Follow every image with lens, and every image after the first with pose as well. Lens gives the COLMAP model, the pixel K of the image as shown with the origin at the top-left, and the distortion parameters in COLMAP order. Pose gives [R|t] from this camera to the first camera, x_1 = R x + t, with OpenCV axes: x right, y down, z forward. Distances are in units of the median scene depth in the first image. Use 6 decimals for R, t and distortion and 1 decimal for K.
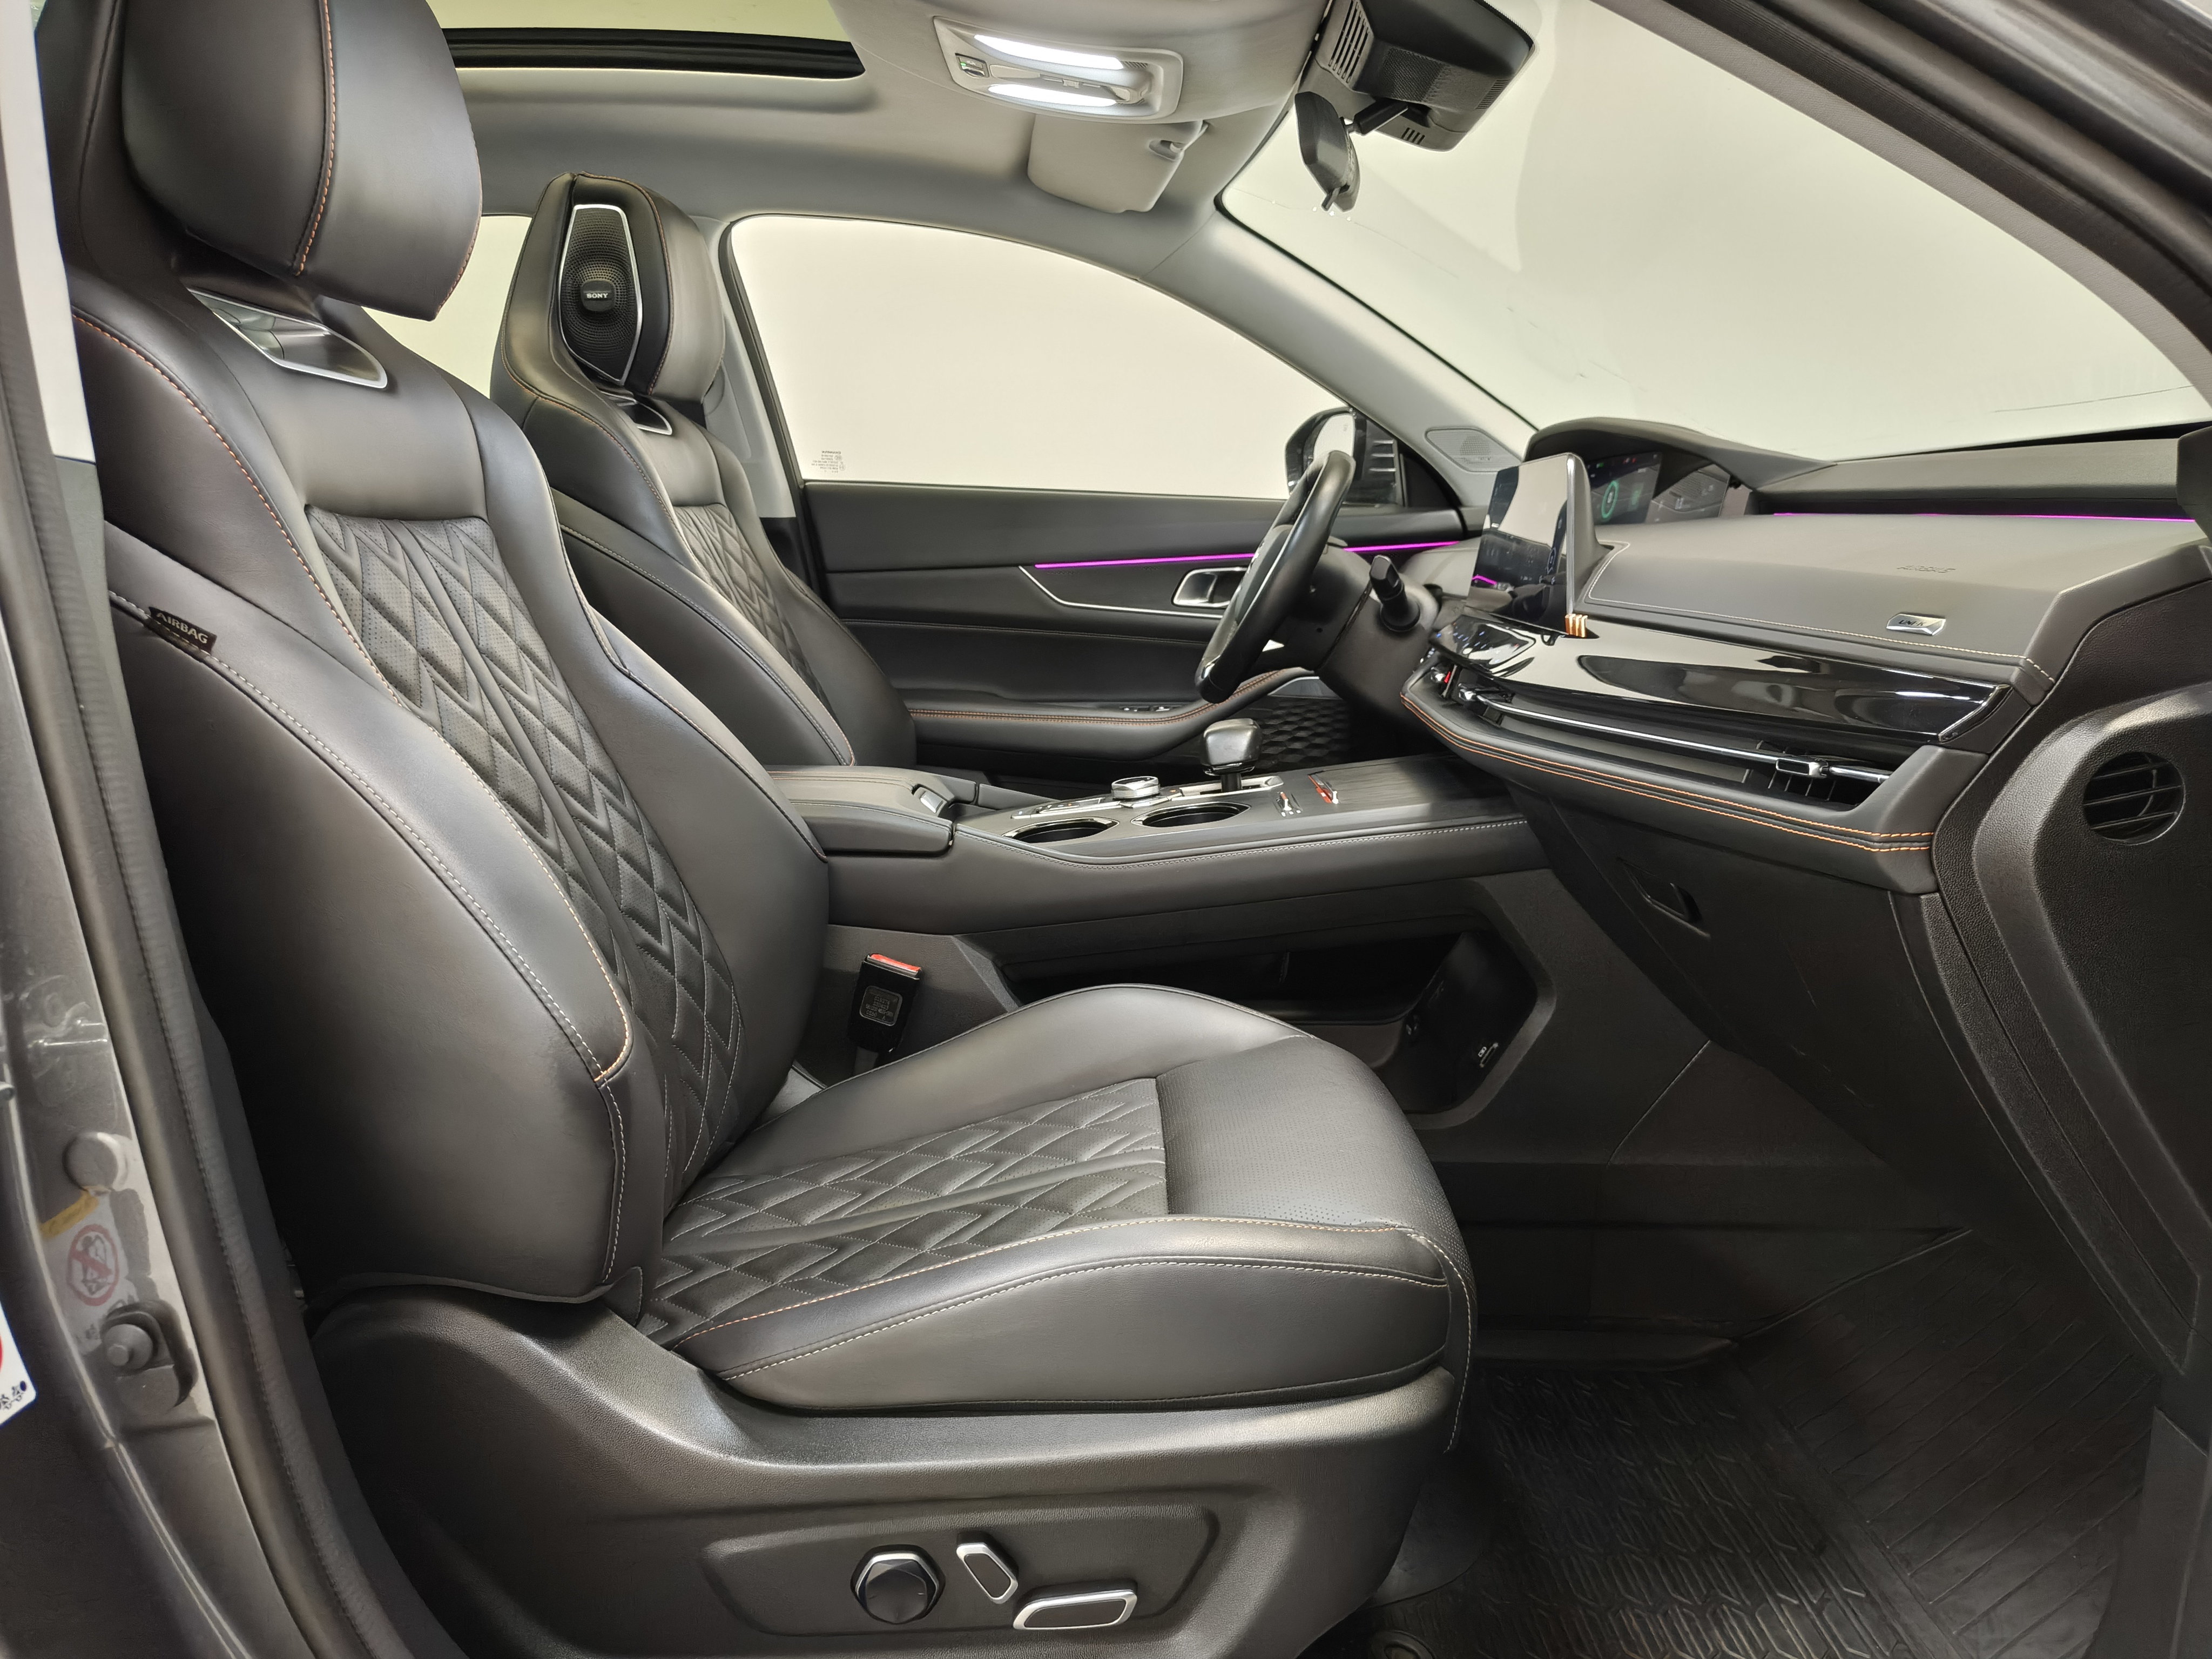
lens RADIAL K [[1548.7, 0, 1095.2], [0, 1548.7, 829.5], [0, 0, 1]] dist [0.018678, -0.032995]
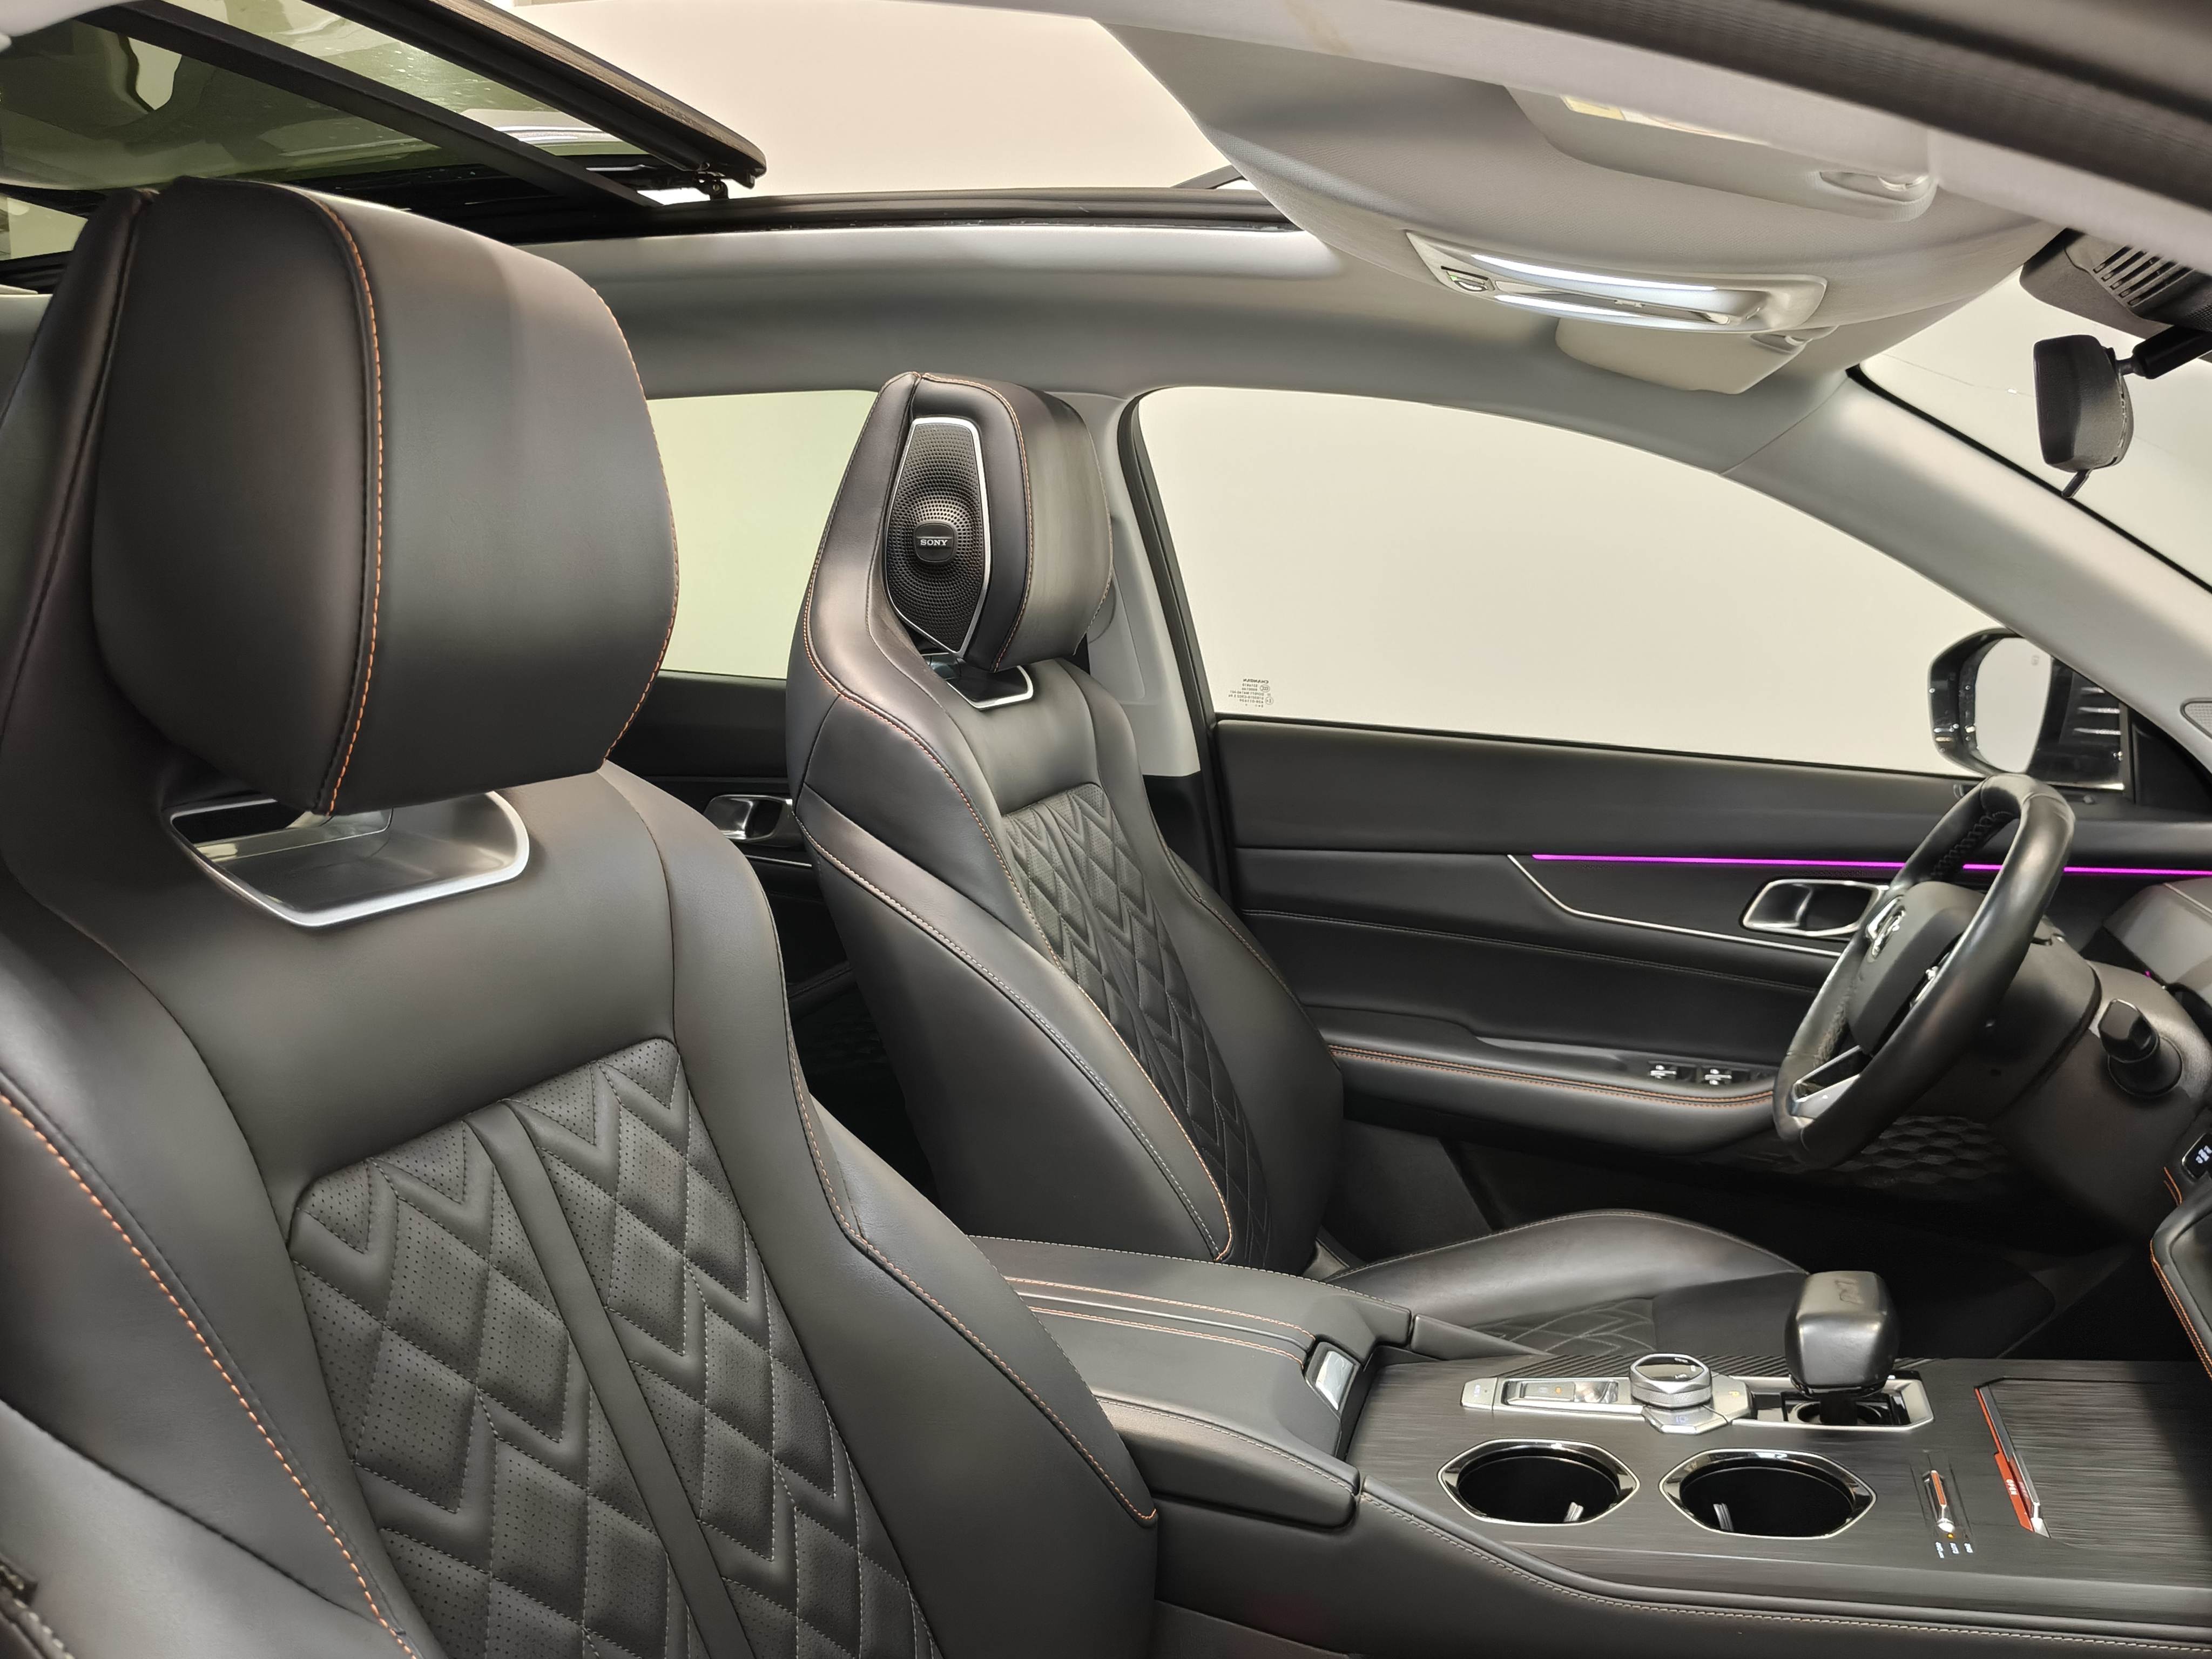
lens RADIAL K [[1854.3, 0, 1075.4], [0, 1854.3, 780.6], [0, 0, 1]] dist [0.073988, -0.141828]
pose [[0.959236, 0.059486, -0.276276, -0.007715], [-0.078287, 0.995270, -0.057519, -0.159571], [0.271548, 0.076803, 0.959356, 0.161195]]
